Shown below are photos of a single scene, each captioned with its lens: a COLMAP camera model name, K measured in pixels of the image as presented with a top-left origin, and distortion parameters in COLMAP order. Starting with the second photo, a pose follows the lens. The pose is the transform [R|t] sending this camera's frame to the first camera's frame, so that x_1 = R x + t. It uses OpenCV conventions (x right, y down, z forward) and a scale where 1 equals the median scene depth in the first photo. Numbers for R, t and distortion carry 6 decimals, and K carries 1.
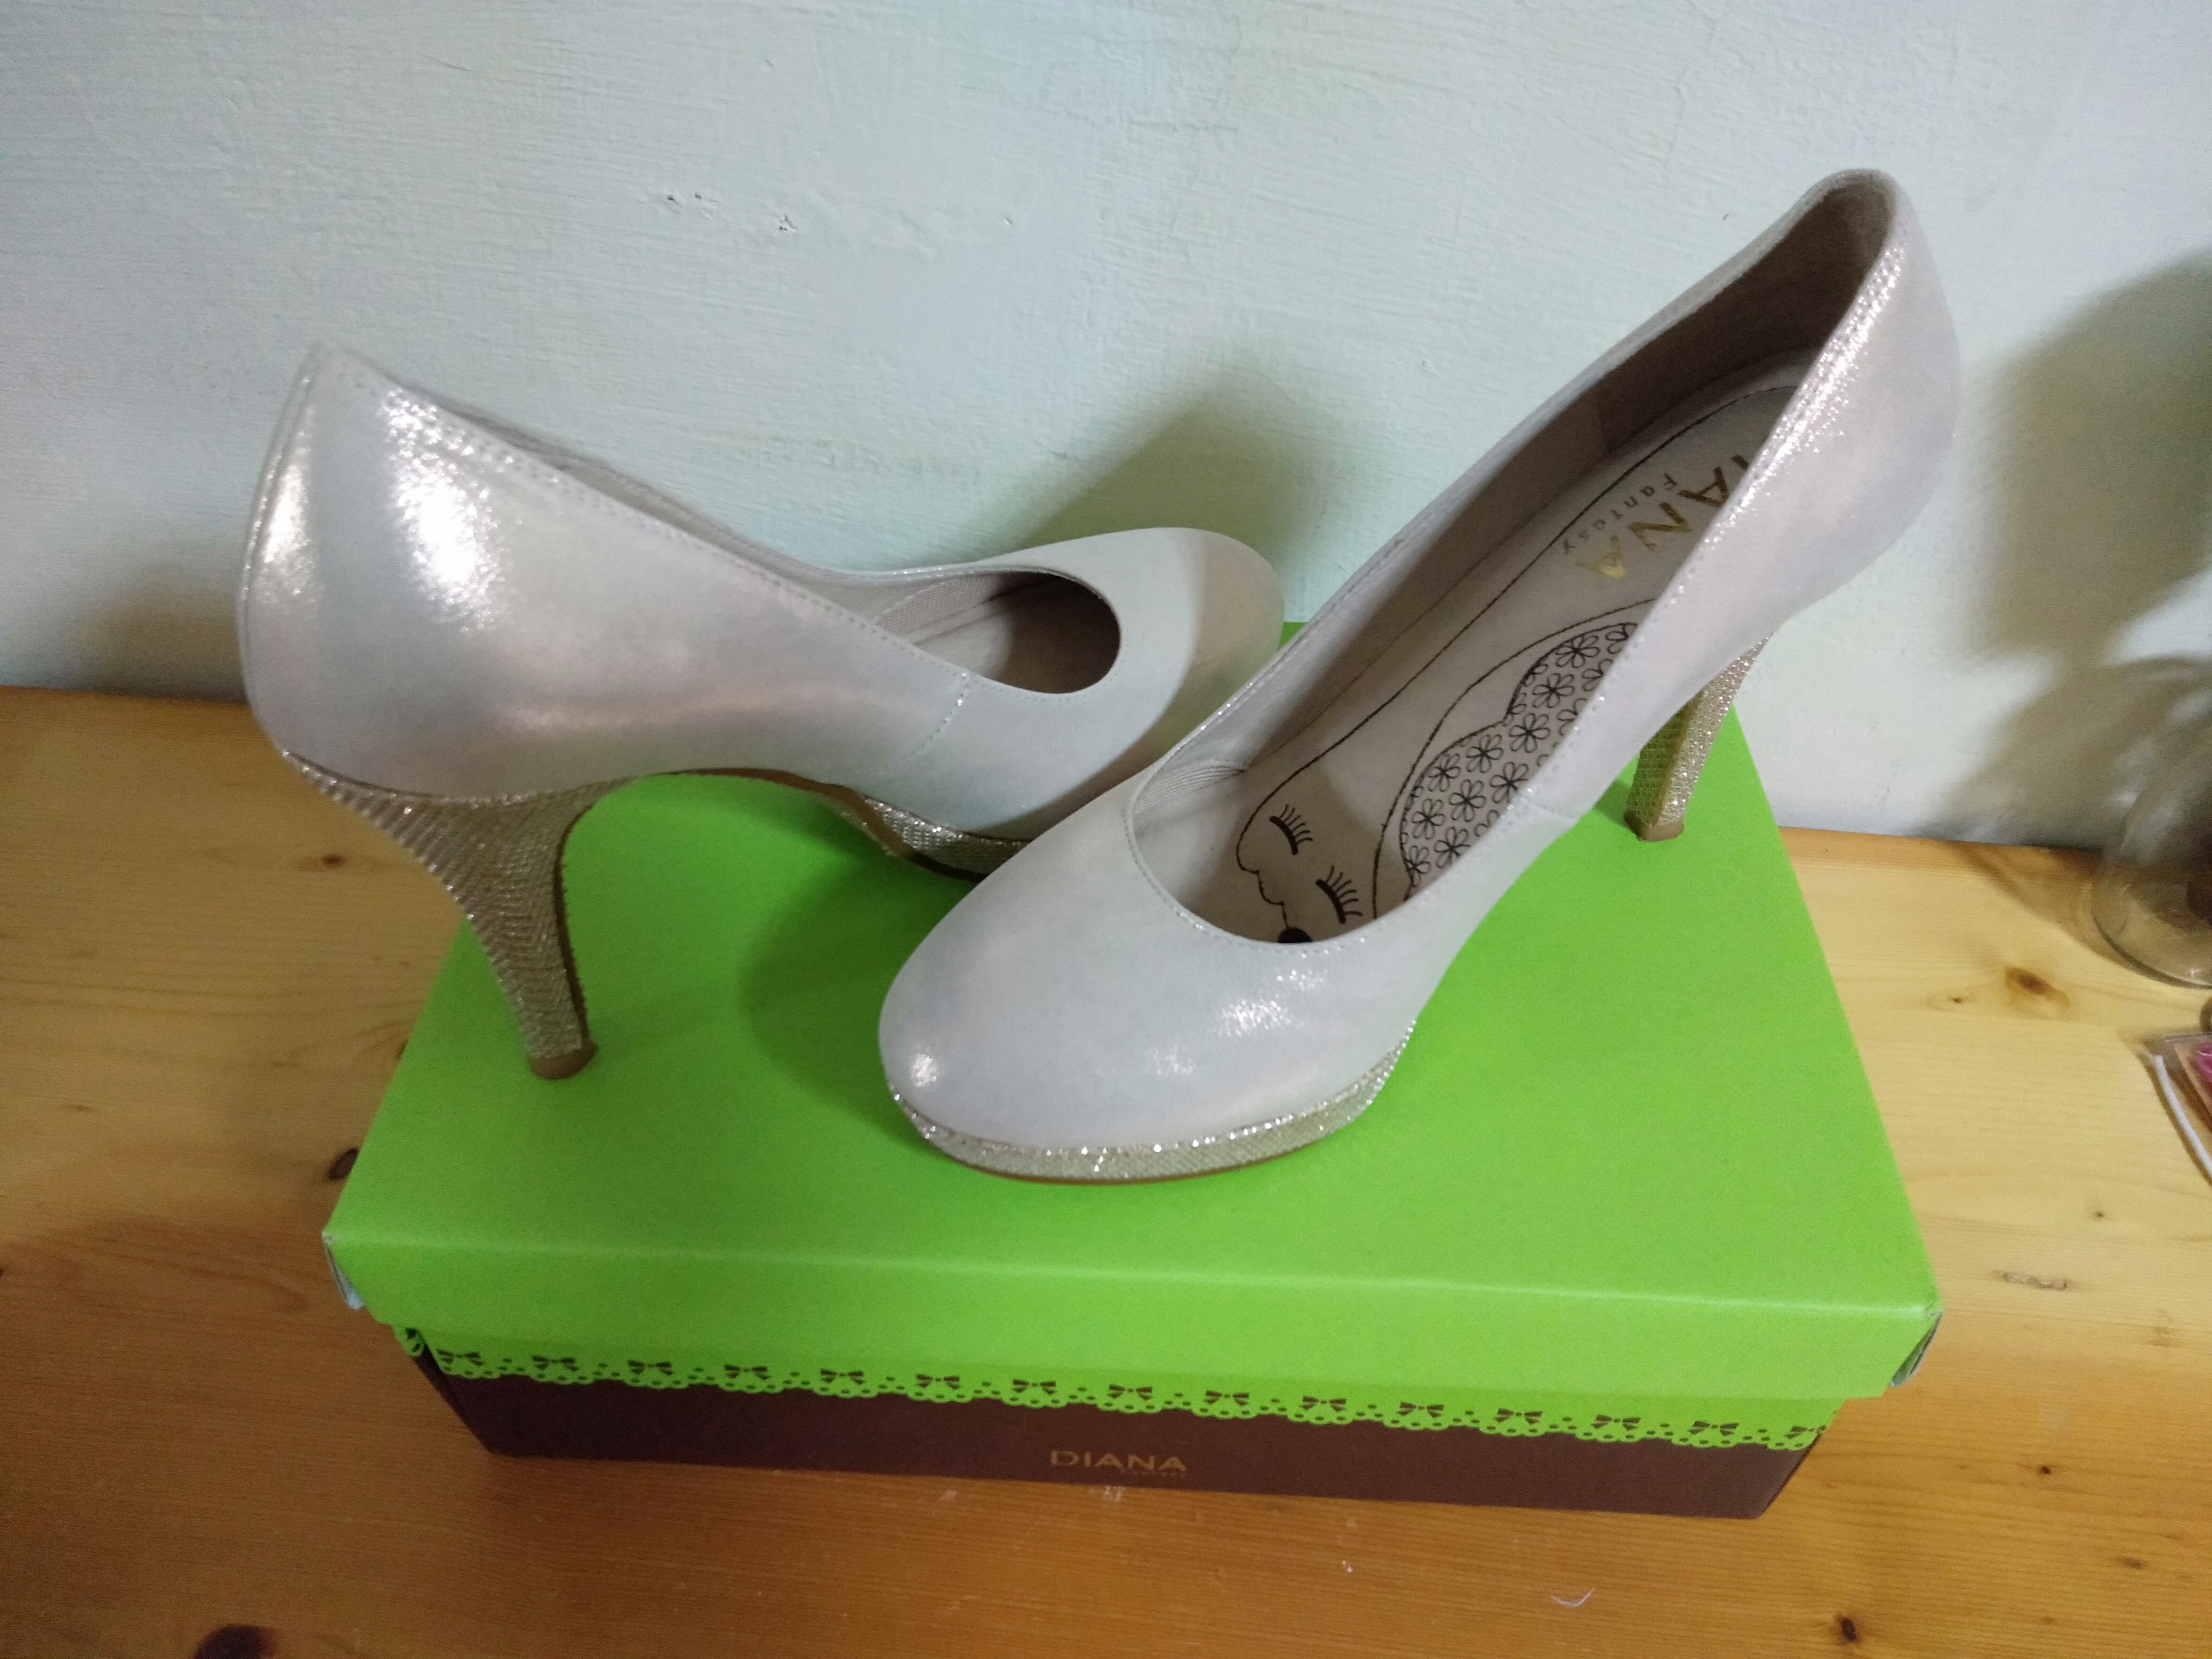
lens RADIAL K [[1647.3, 0, 1106.0], [0, 1647.3, 829.5], [0, 0, 1]] dist [0.099531, -0.187712]
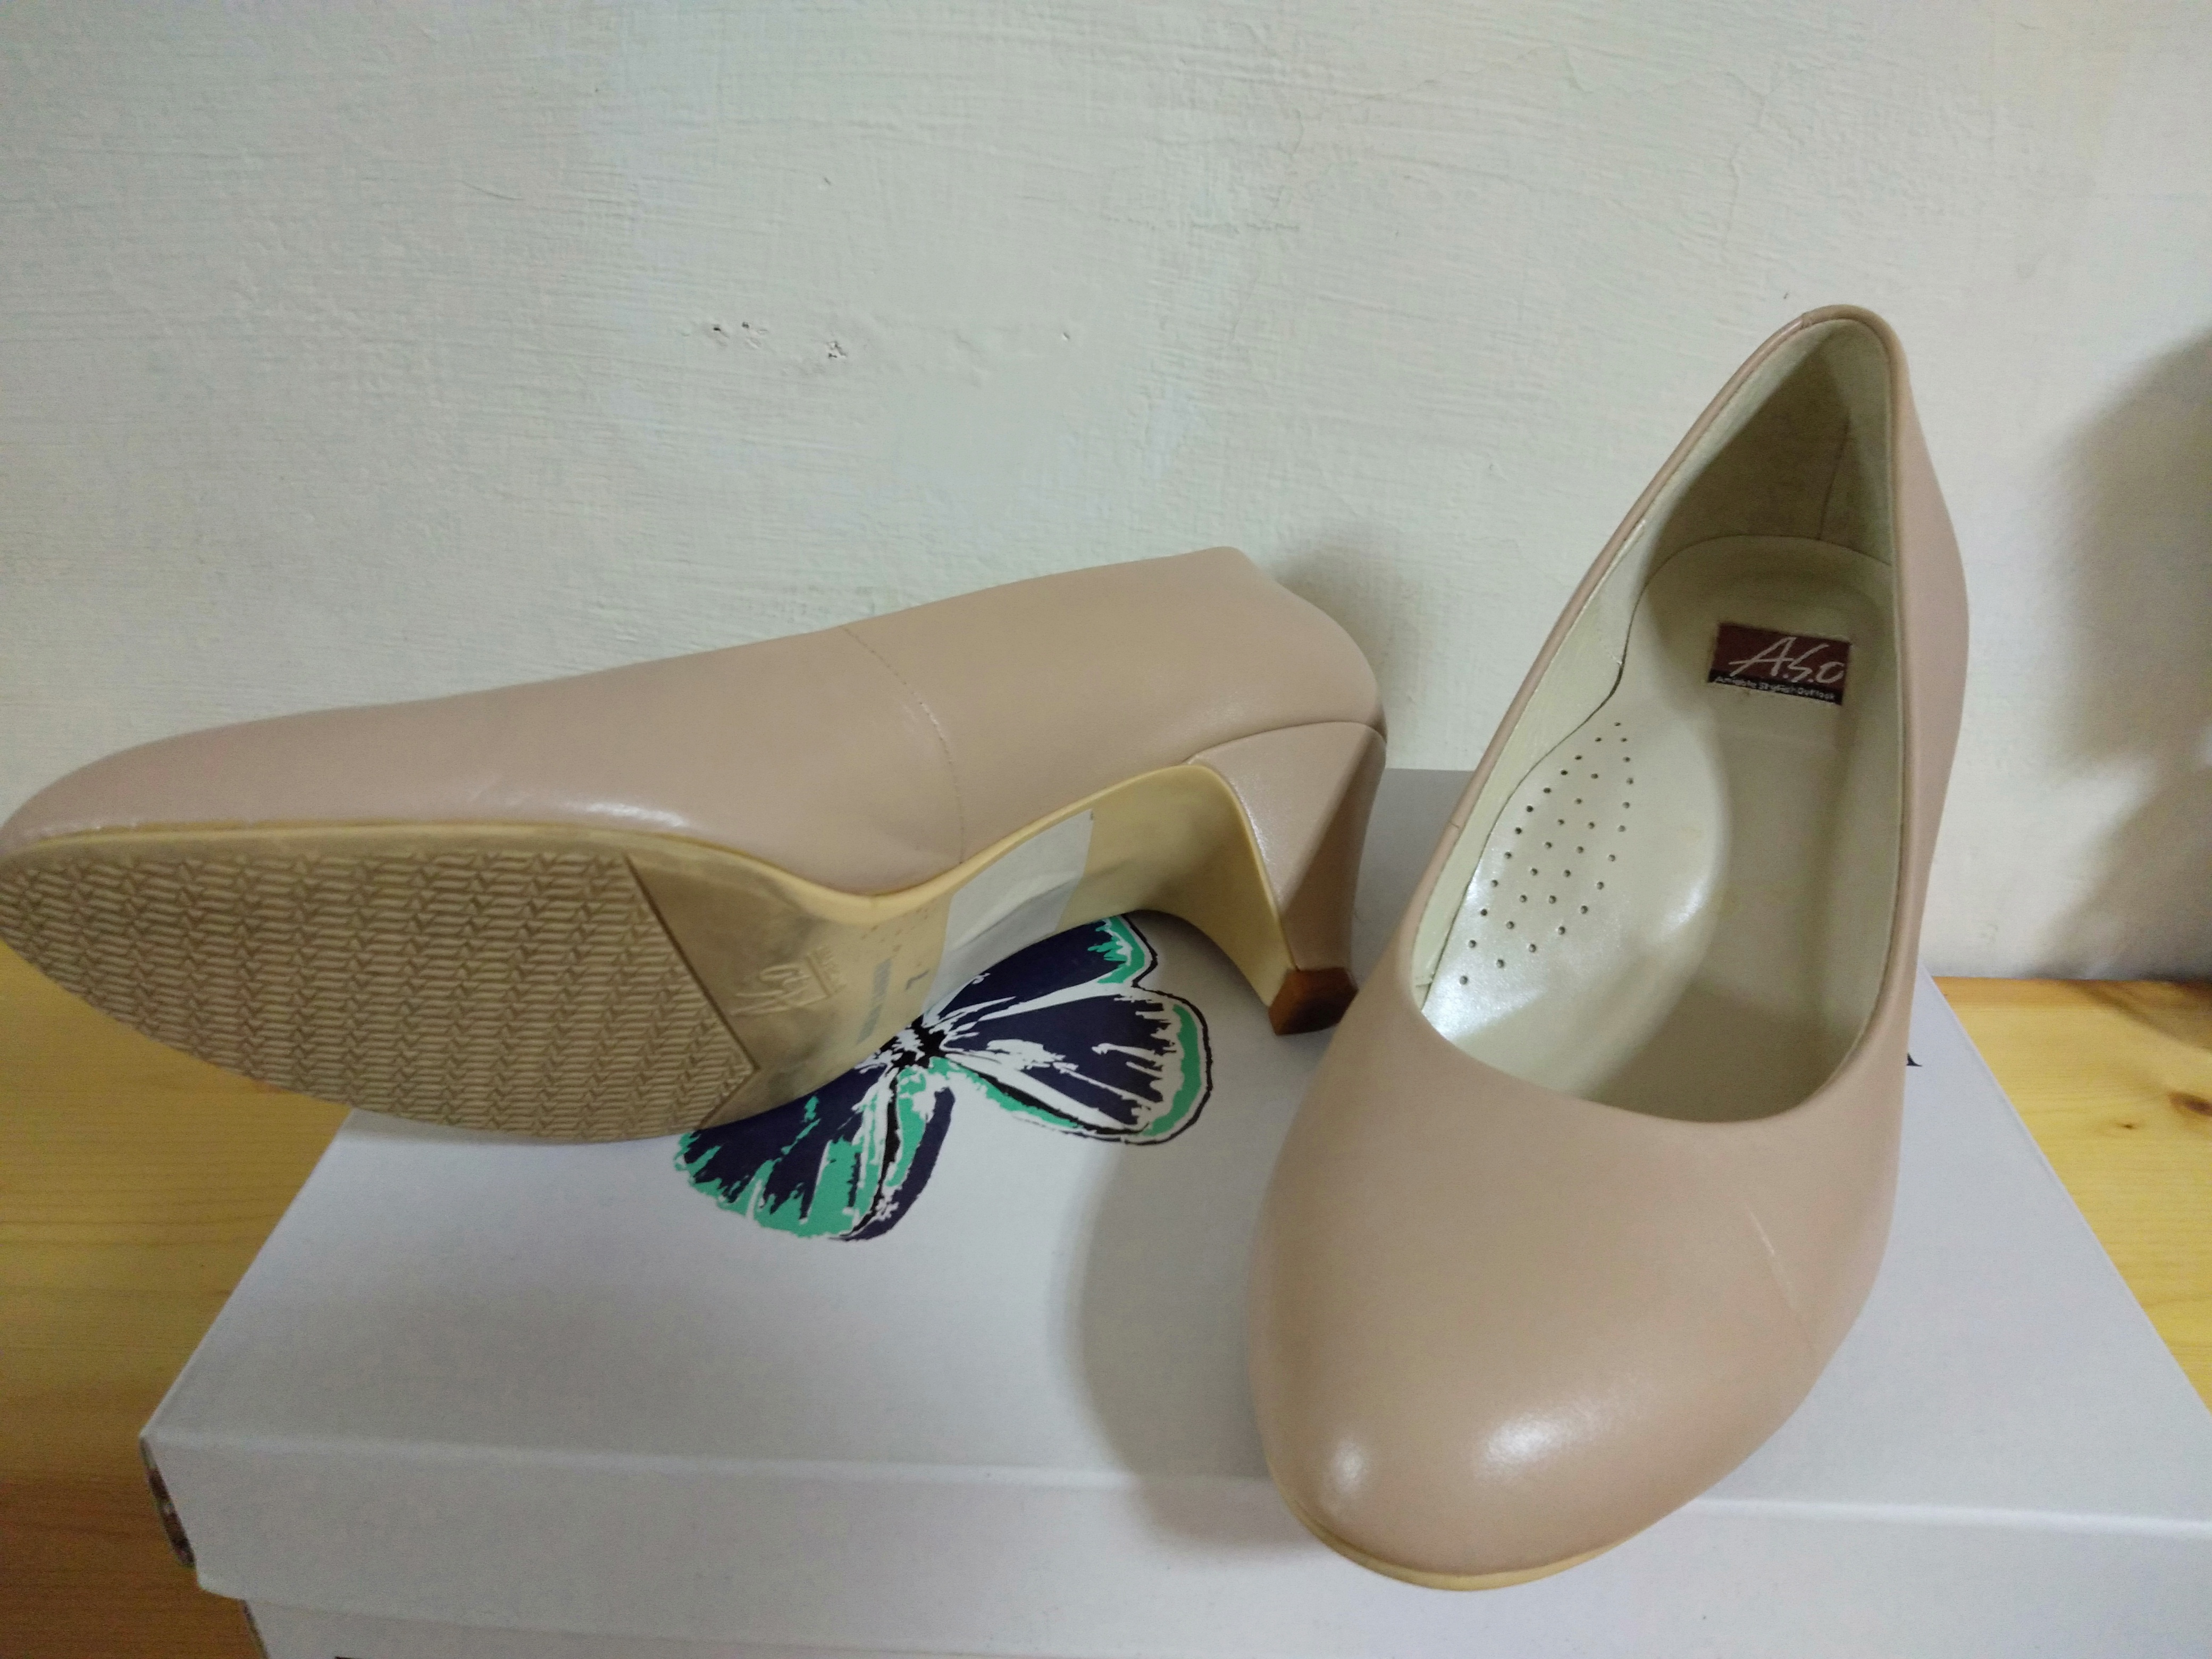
lens RADIAL K [[1647.3, 0, 1106.0], [0, 1647.3, 829.5], [0, 0, 1]] dist [0.099531, -0.187712]
pose [[0.997050, -0.043445, 0.063280, -0.109555], [0.058530, 0.963672, -0.260598, 0.172696], [-0.049660, 0.263533, 0.963371, 0.129763]]
